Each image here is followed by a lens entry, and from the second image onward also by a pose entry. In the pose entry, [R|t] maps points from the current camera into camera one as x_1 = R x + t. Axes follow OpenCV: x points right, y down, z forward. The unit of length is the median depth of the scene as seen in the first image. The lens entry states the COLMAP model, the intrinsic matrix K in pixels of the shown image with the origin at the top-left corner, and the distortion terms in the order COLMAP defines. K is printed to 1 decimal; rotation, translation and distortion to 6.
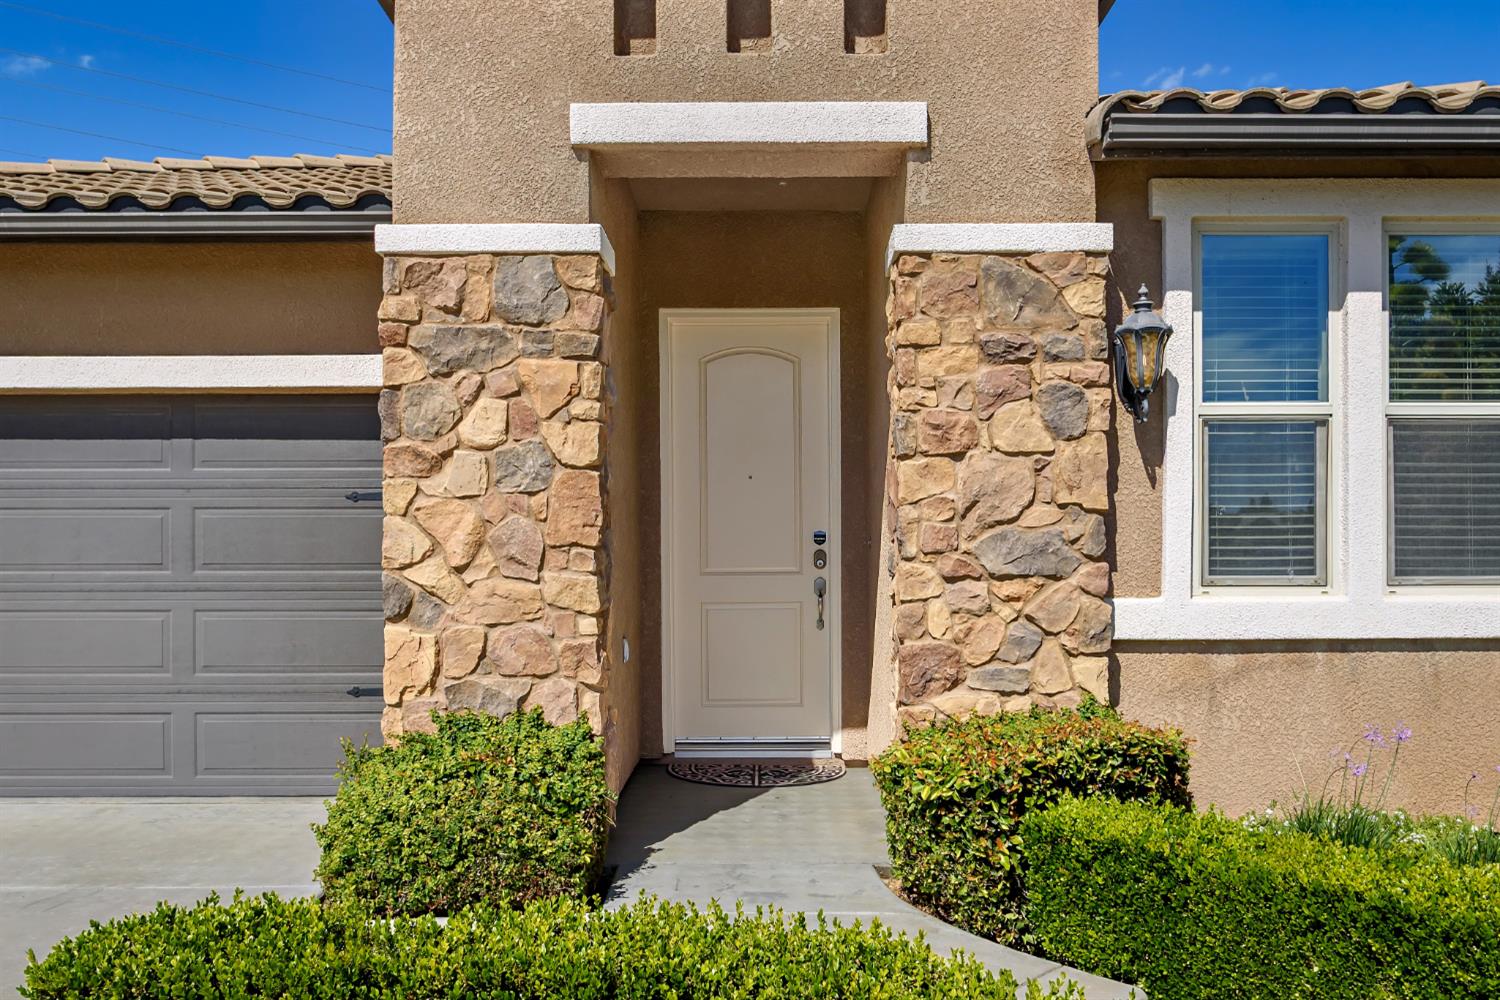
lens RADIAL K [[1217.1, 0, 738.8], [0, 1217.1, 559.7], [0, 0, 1]] dist [-0.004211, -0.003614]
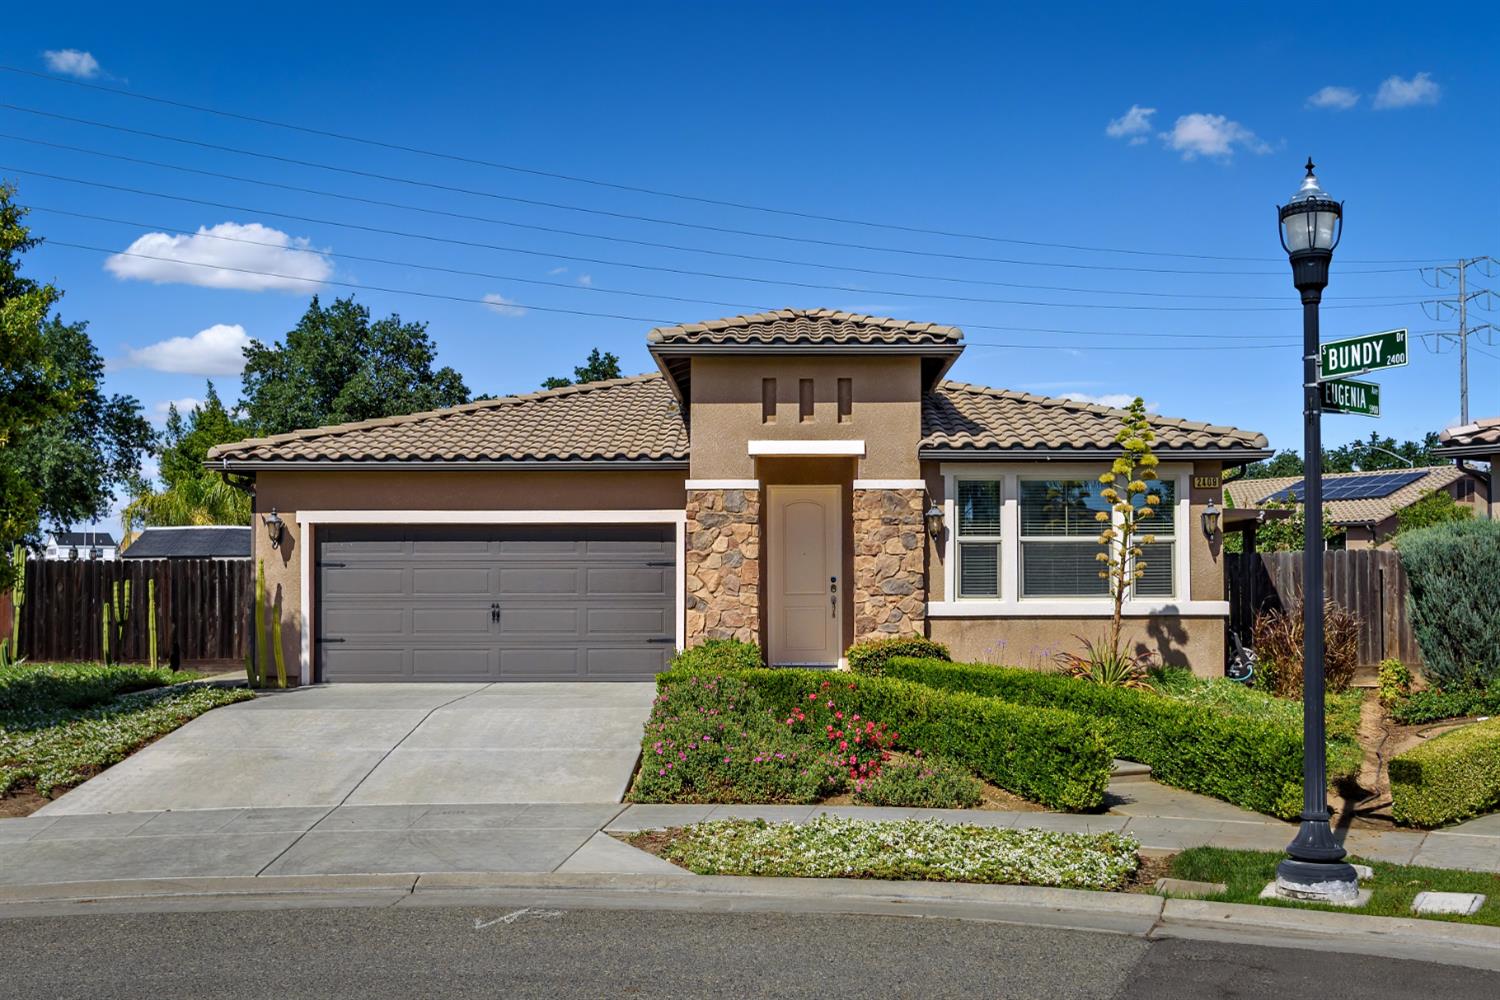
lens RADIAL K [[1269.5, 0, 754.3], [0, 1269.5, 574.6], [0, 0, 1]] dist [-0.008287, -0.006446]
pose [[0.999903, 0.000009, -0.013926, -0.079148], [-0.000138, 0.999957, -0.009271, -0.006855], [0.013926, 0.009272, 0.999860, -2.200808]]
